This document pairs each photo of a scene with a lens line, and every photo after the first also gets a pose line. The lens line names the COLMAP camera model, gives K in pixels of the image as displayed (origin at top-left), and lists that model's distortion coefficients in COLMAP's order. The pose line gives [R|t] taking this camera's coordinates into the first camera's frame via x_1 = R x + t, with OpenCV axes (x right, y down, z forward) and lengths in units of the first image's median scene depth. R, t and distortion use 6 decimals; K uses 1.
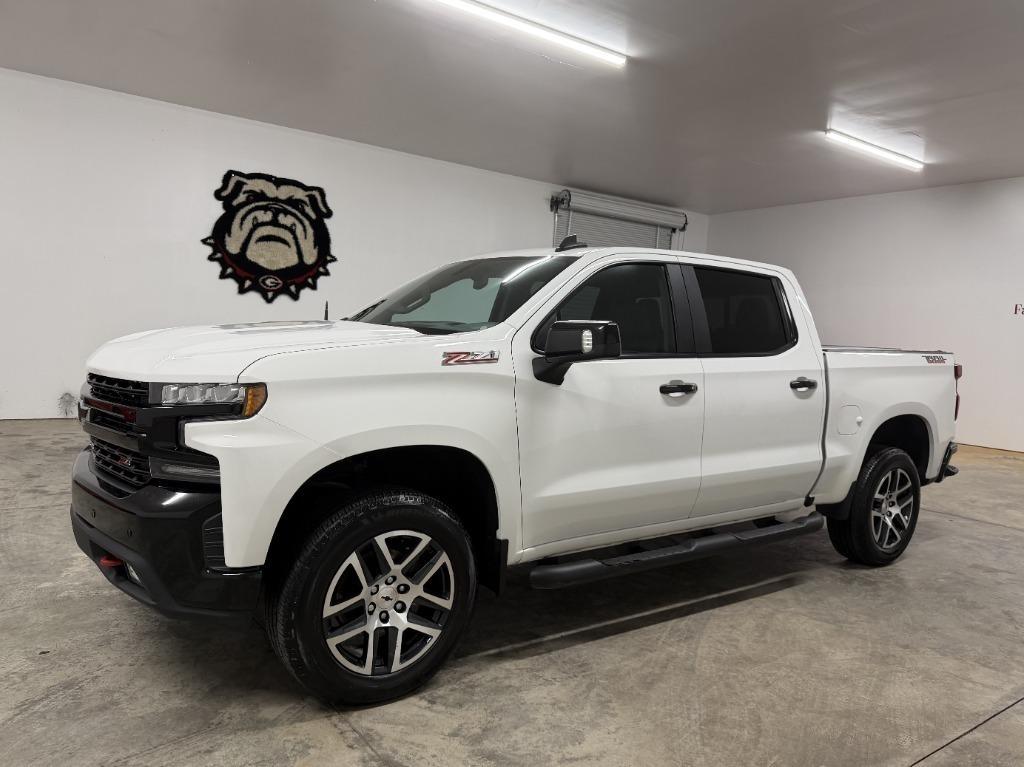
lens RADIAL K [[744.3, 0, 516.9], [0, 744.3, 392.8], [0, 0, 1]] dist [0.023609, -0.034598]
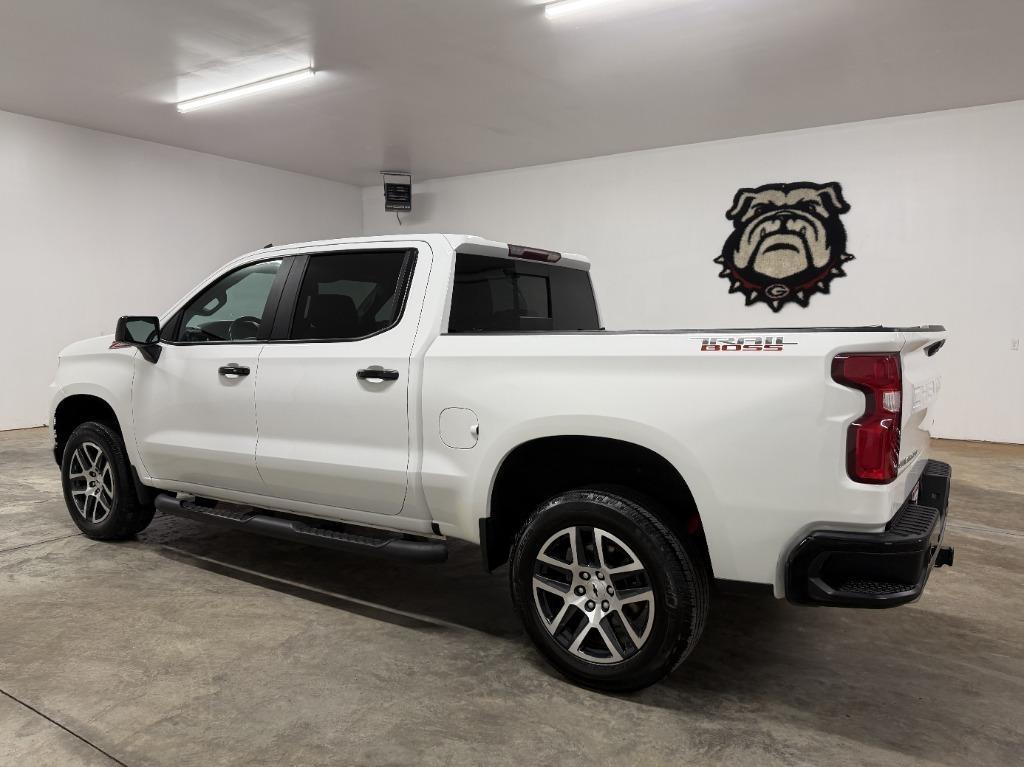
lens RADIAL K [[746.0, 0, 515.3], [0, 746.0, 382.8], [0, 0, 1]] dist [0.026180, -0.034157]
pose [[0.352463, 0.019921, -0.935614, 1.224580], [-0.061501, 0.998105, -0.001916, -0.009811], [0.933803, 0.058216, 0.353020, 0.856893]]
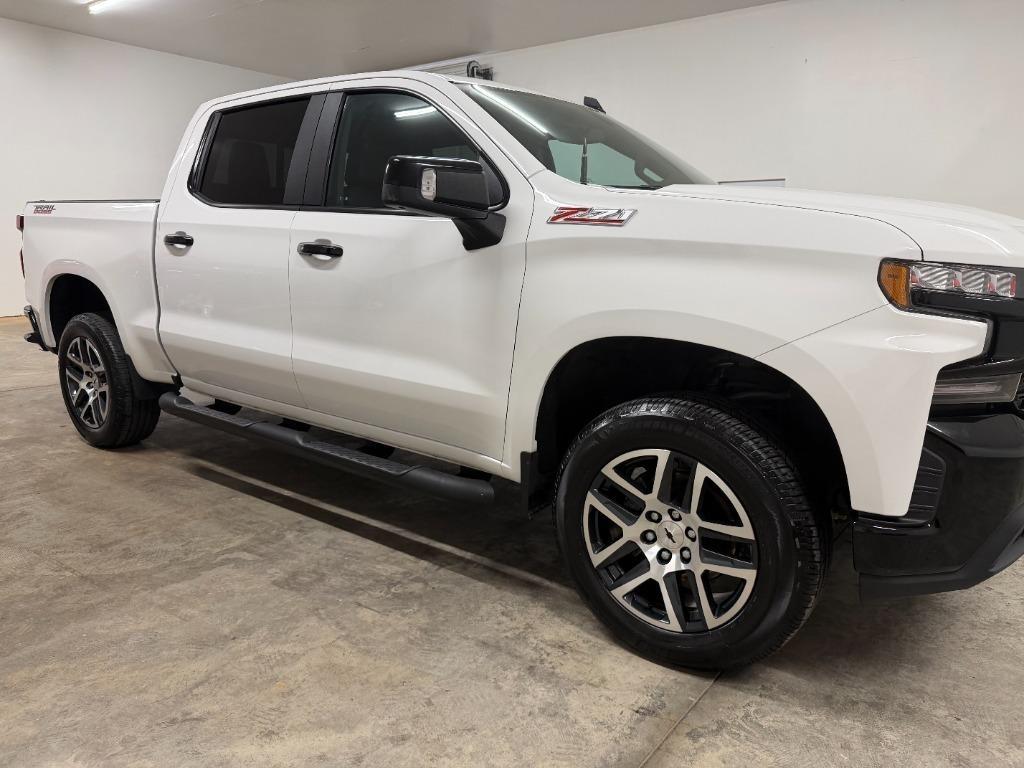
lens RADIAL K [[724.8, 0, 516.7], [0, 724.8, 383.5], [0, 0, 1]] dist [0.020952, -0.030803]
pose [[-0.280778, -0.244614, 0.928078, -0.790801], [0.051386, 0.961758, 0.269037, -0.101475], [-0.958396, 0.123230, -0.257470, 1.240515]]
